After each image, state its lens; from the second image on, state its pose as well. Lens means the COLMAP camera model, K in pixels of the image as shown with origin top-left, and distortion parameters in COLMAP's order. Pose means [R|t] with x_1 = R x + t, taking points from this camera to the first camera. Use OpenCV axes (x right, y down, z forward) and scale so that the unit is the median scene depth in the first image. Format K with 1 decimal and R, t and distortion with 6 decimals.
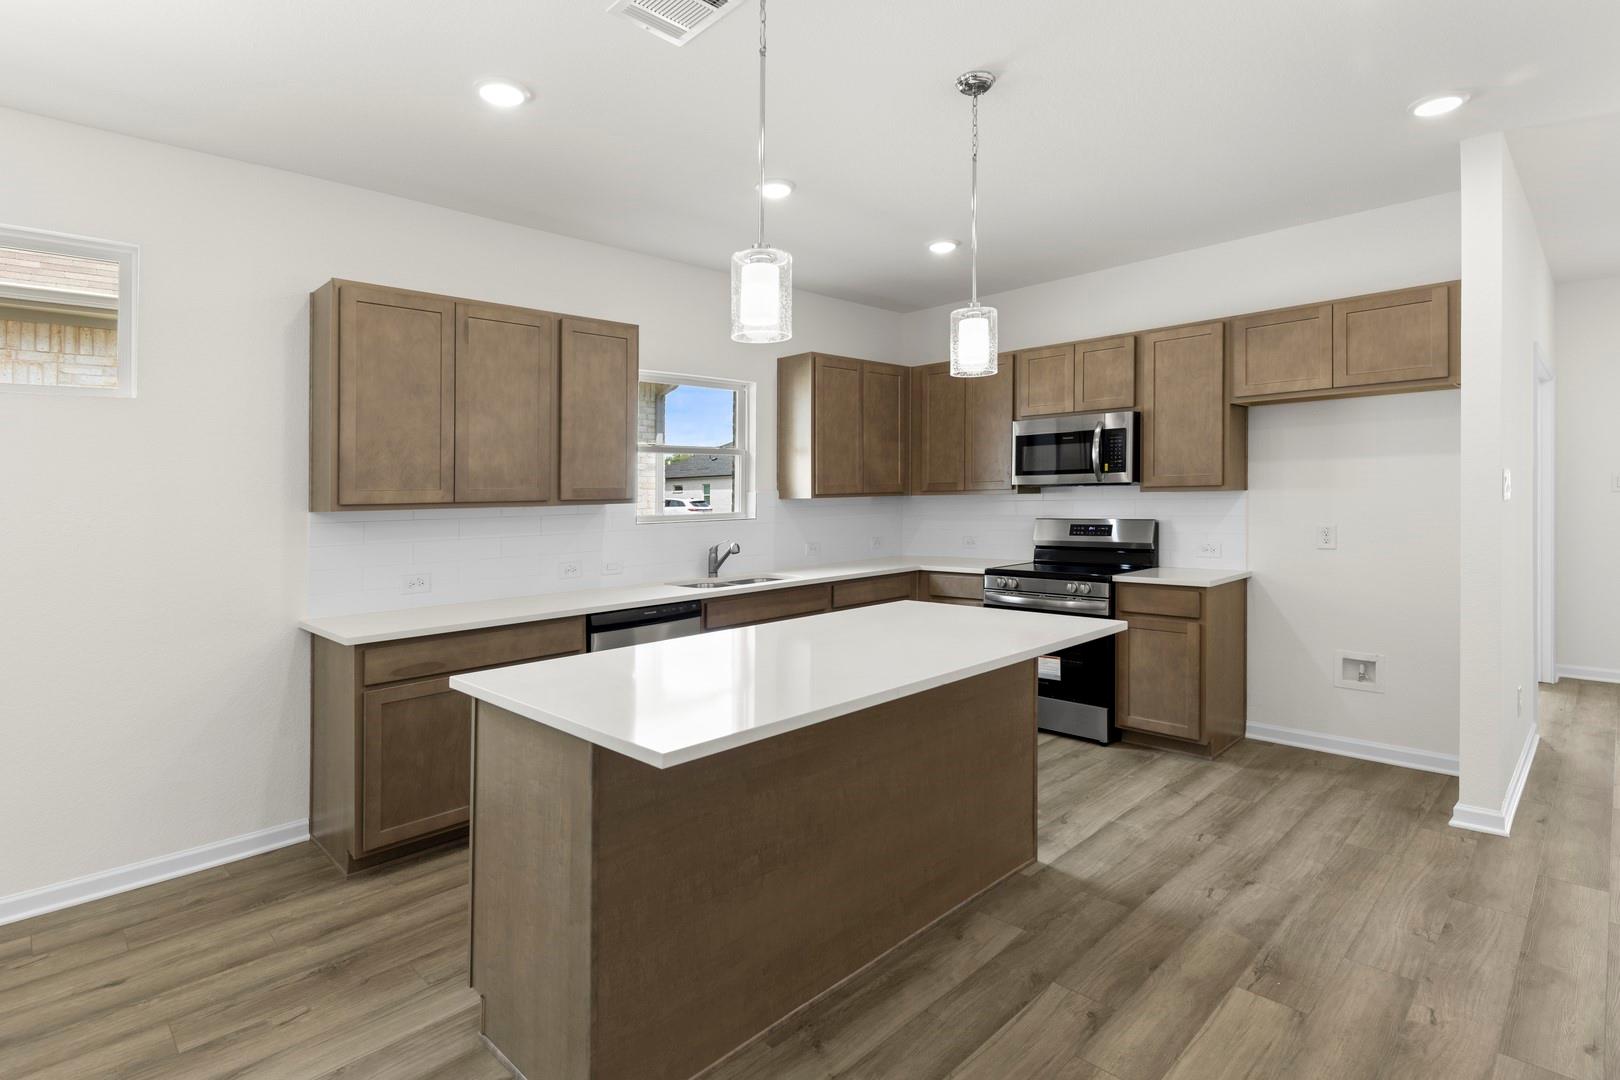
lens RADIAL K [[800.8, 0, 812.1], [0, 800.8, 495.3], [0, 0, 1]] dist [-0.002215, -0.000878]
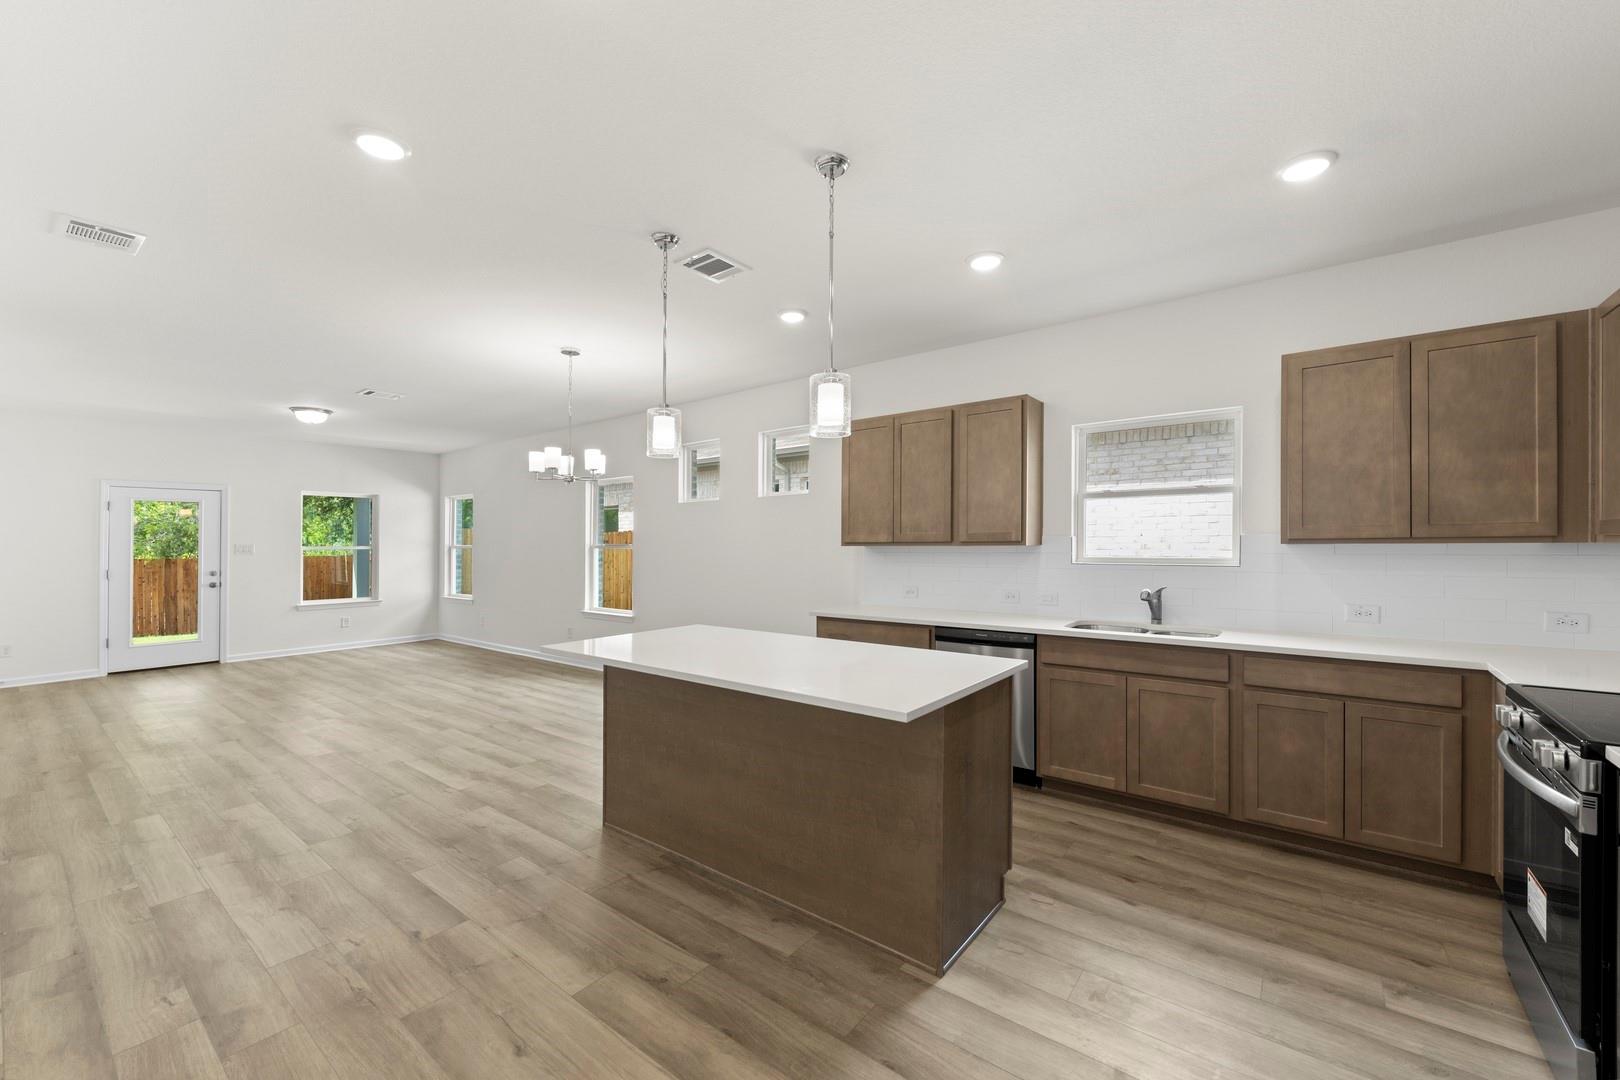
lens RADIAL K [[662.0, 0, 811.7], [0, 662.0, 515.6], [0, 0, 1]] dist [0.001837, -0.000233]
pose [[0.111700, -0.019223, -0.993556, 1.039353], [0.005293, 0.999810, -0.018749, -0.025150], [0.993728, -0.003165, 0.111781, 0.834851]]
